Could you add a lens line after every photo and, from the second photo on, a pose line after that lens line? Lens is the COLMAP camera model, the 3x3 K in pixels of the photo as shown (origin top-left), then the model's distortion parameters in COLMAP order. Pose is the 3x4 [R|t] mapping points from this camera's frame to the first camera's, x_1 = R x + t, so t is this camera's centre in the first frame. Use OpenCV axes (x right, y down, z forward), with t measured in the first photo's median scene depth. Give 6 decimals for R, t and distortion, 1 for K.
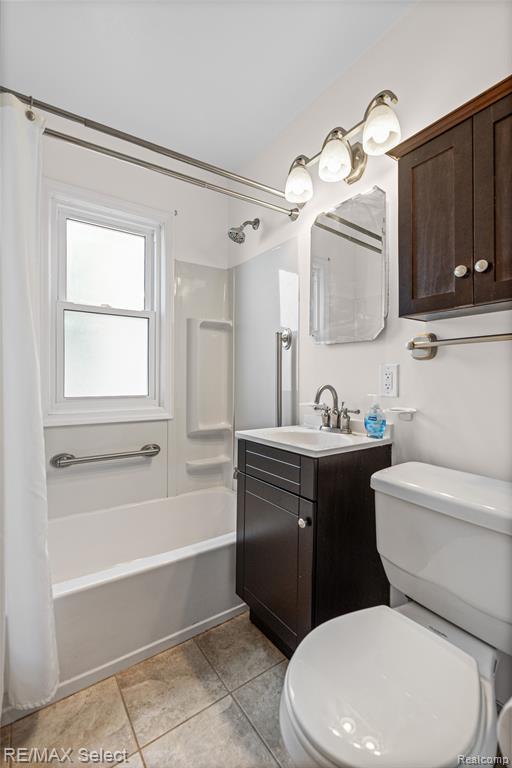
lens RADIAL K [[344.9, 0, 256.6], [0, 344.9, 378.3], [0, 0, 1]] dist [-0.000517, 0.000379]
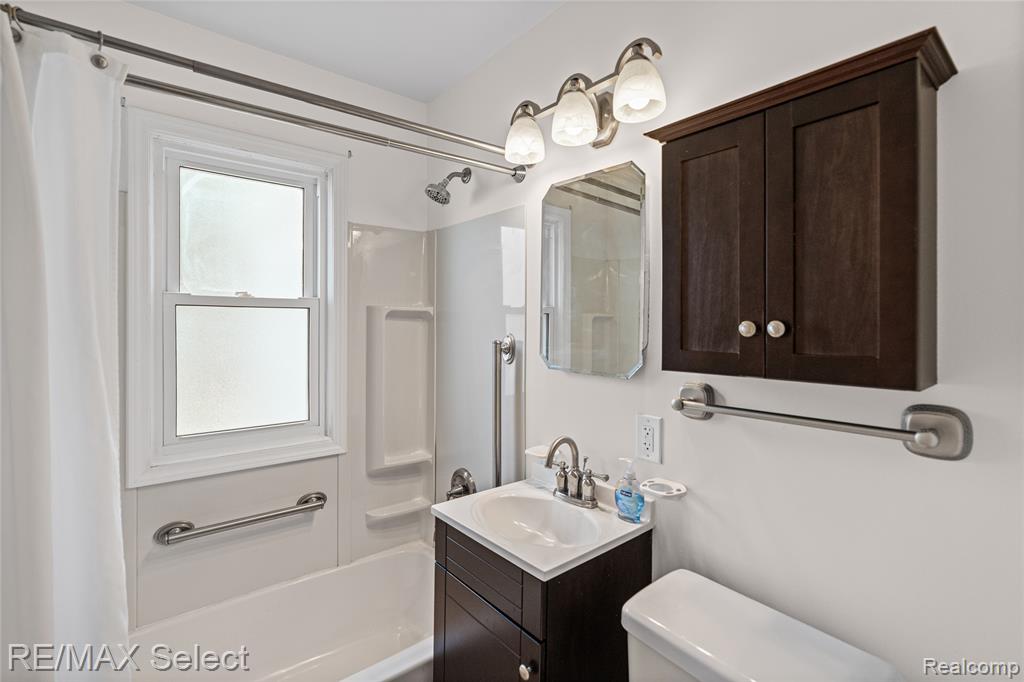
lens RADIAL K [[467.5, 0, 514.0], [0, 467.5, 323.8], [0, 0, 1]] dist [-0.000755, 0.000563]
pose [[0.996874, 0.000521, 0.079004, 0.025963], [-0.001016, 0.999980, 0.006225, -0.195249], [-0.078999, -0.006285, 0.996855, 0.054076]]
